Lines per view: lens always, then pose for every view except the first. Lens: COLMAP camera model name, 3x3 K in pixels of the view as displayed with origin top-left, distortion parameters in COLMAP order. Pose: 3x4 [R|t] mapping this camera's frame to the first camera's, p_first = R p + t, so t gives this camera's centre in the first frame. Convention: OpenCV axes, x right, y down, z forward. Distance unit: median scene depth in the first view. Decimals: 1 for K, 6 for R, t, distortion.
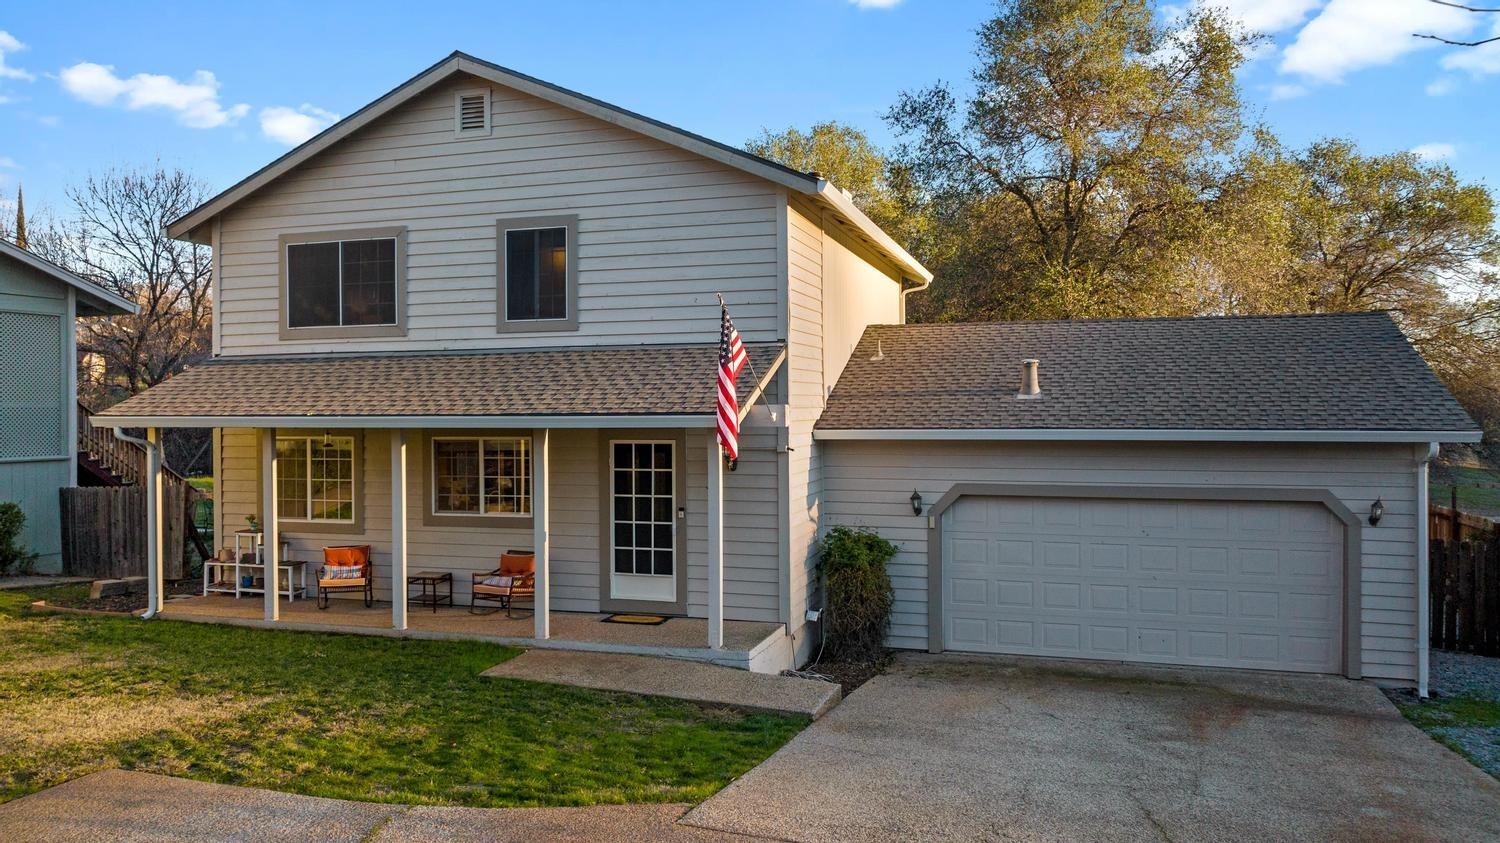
lens RADIAL K [[1082.8, 0, 754.6], [0, 1082.8, 415.5], [0, 0, 1]] dist [-0.048758, 0.065098]
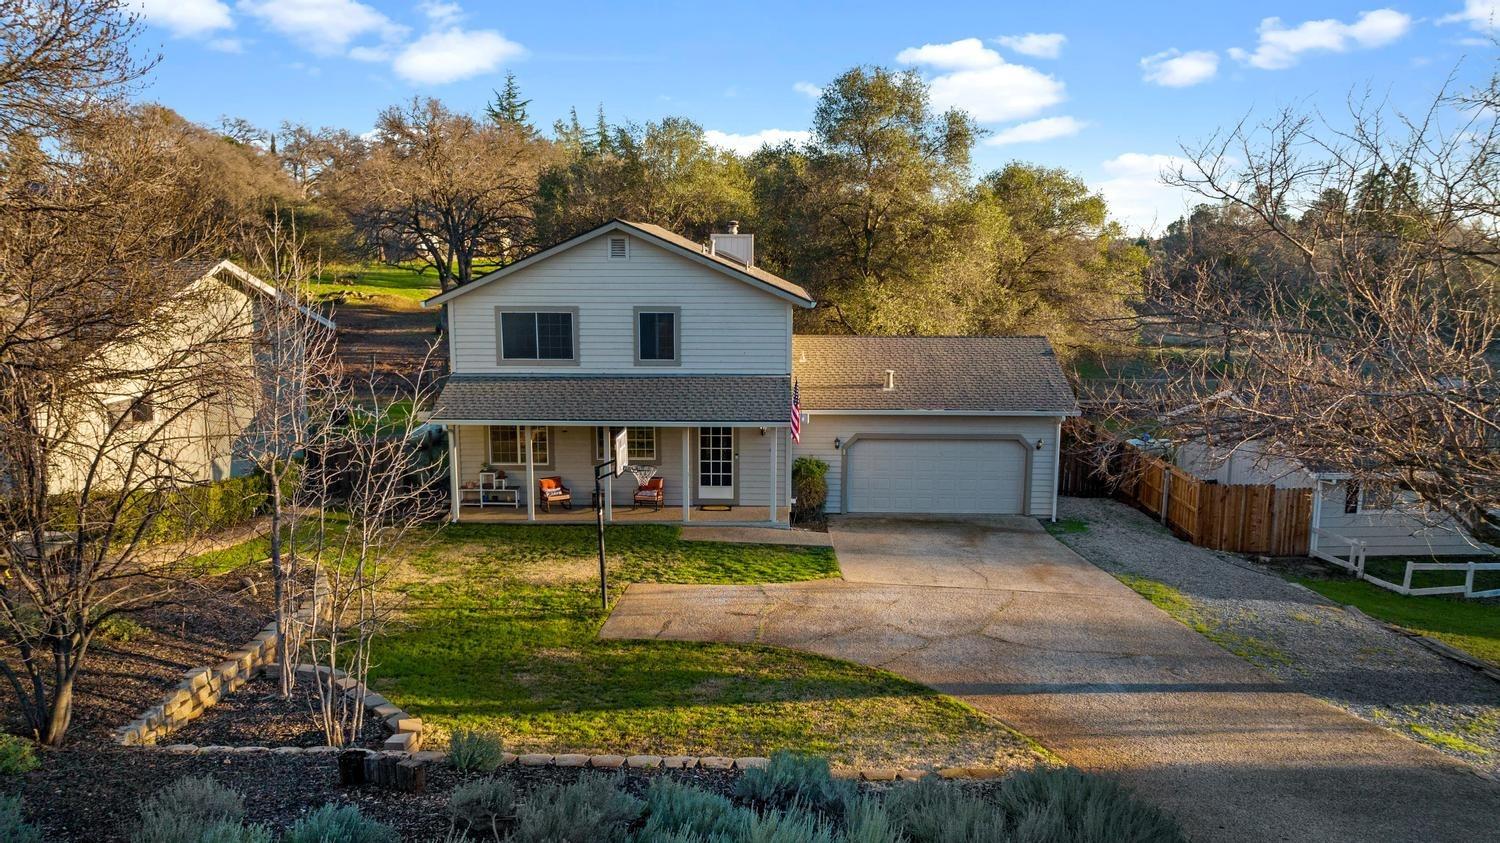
lens RADIAL K [[1082.8, 0, 754.6], [0, 1082.8, 415.5], [0, 0, 1]] dist [-0.048758, 0.065098]
pose [[0.961301, -0.036063, 0.273128, -0.569104], [-0.005378, 0.988750, 0.149480, -0.281352], [-0.275446, -0.145164, 0.950293, -0.911400]]
